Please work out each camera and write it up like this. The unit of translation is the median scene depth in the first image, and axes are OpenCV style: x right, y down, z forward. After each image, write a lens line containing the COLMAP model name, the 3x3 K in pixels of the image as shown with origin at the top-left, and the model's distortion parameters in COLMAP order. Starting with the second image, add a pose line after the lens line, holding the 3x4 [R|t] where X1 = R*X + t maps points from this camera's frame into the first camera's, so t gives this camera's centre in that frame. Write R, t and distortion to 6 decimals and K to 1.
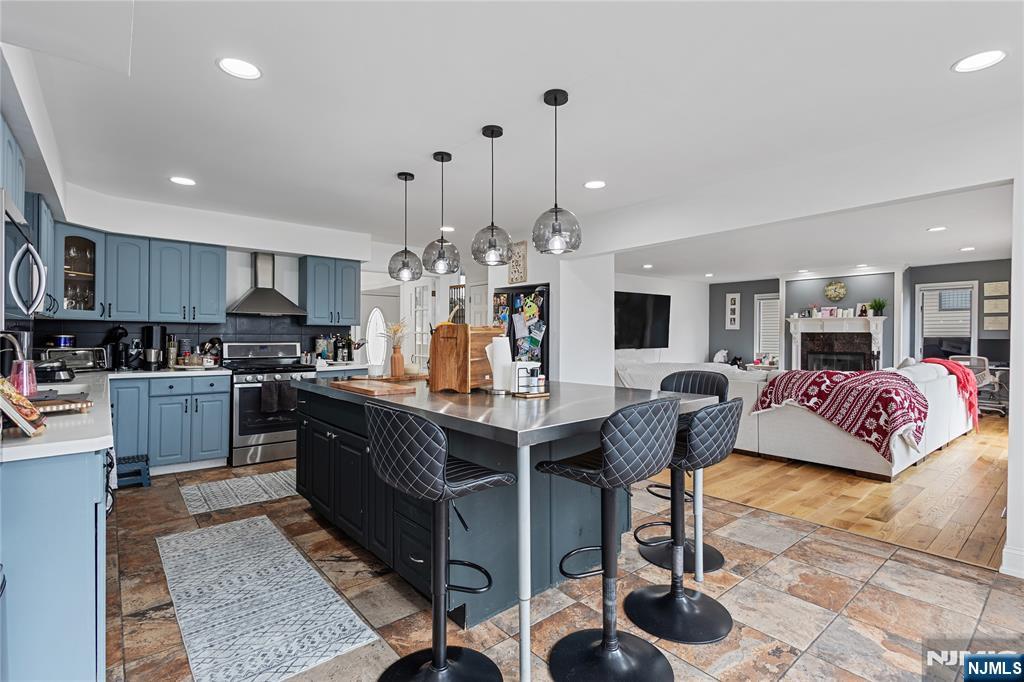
lens RADIAL K [[478.4, 0, 509.6], [0, 478.4, 337.0], [0, 0, 1]] dist [0.005247, -0.001417]
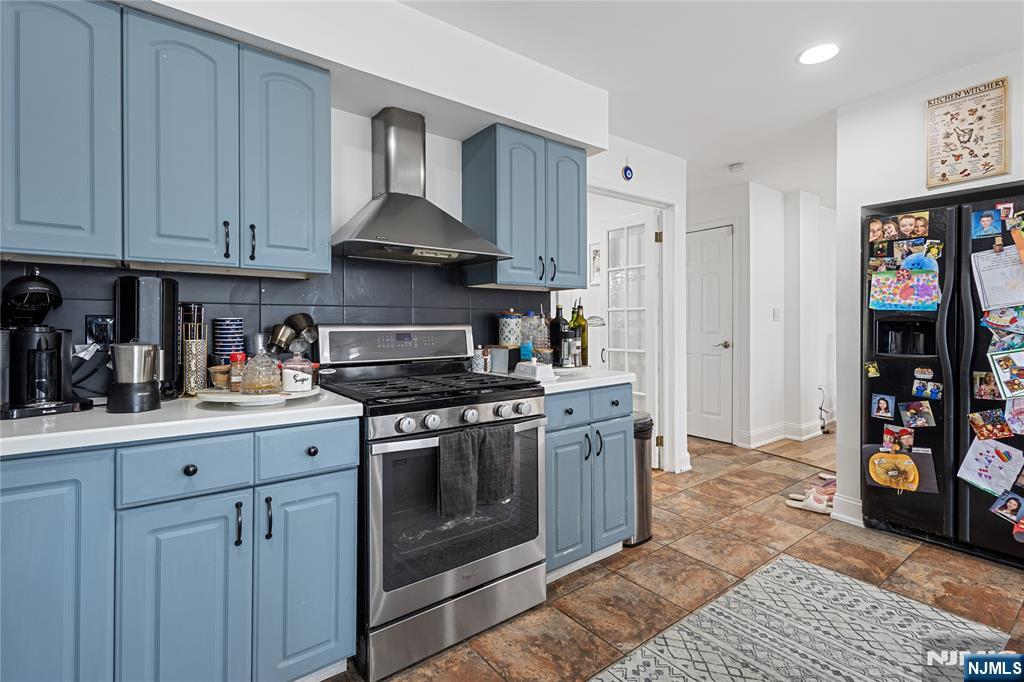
lens RADIAL K [[478.4, 0, 506.6], [0, 478.4, 324.8], [0, 0, 1]] dist [0.005247, -0.001417]
pose [[0.998888, -0.011782, -0.045655, -0.400362], [0.011583, 0.999922, -0.004621, 0.013913], [0.045706, 0.004087, 0.998947, 0.575093]]
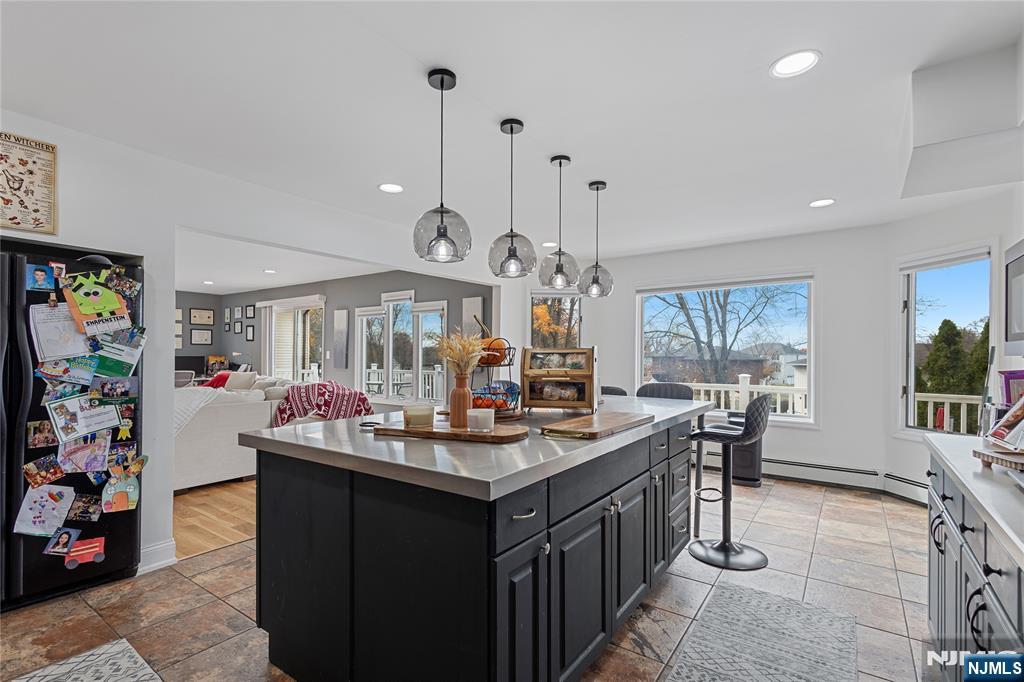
lens RADIAL K [[478.4, 0, 512.9], [0, 478.4, 354.0], [0, 0, 1]] dist [0.005247, -0.001417]
pose [[-0.256858, -0.000683, 0.966449, -0.536803], [-0.001279, 0.999999, 0.000367, -0.003930], [-0.966448, -0.001142, -0.256858, 0.717547]]
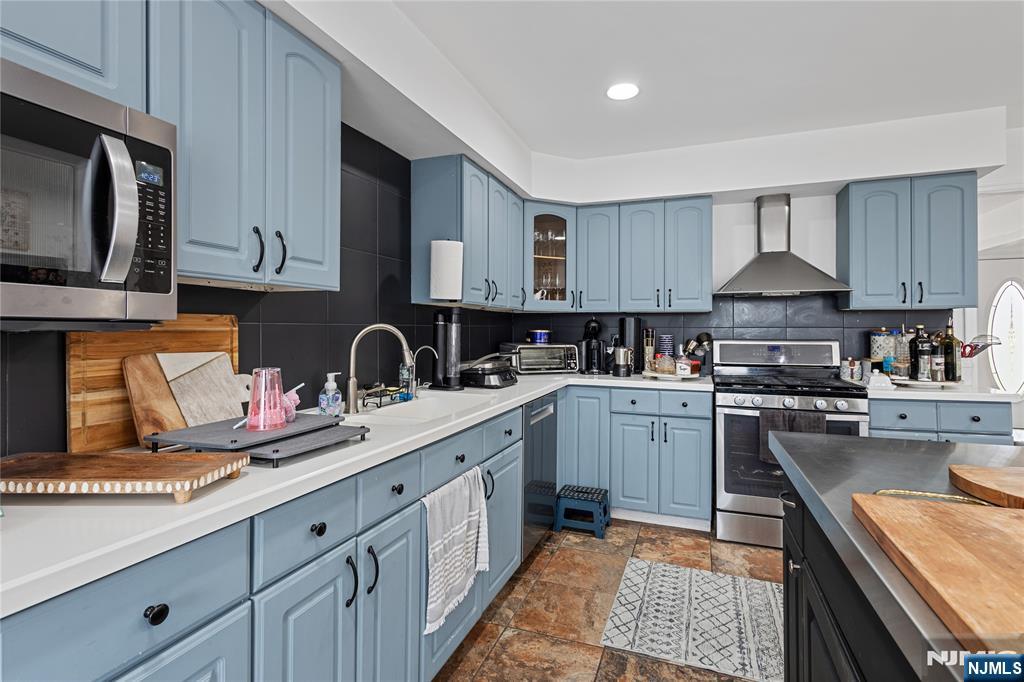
lens RADIAL K [[478.4, 0, 530.5], [0, 478.4, 327.2], [0, 0, 1]] dist [0.005247, -0.001417]
pose [[0.506172, -0.012397, -0.862344, -0.137902], [0.000903, 0.999904, -0.013844, 0.002480], [0.862432, 0.006229, 0.506134, 0.412250]]
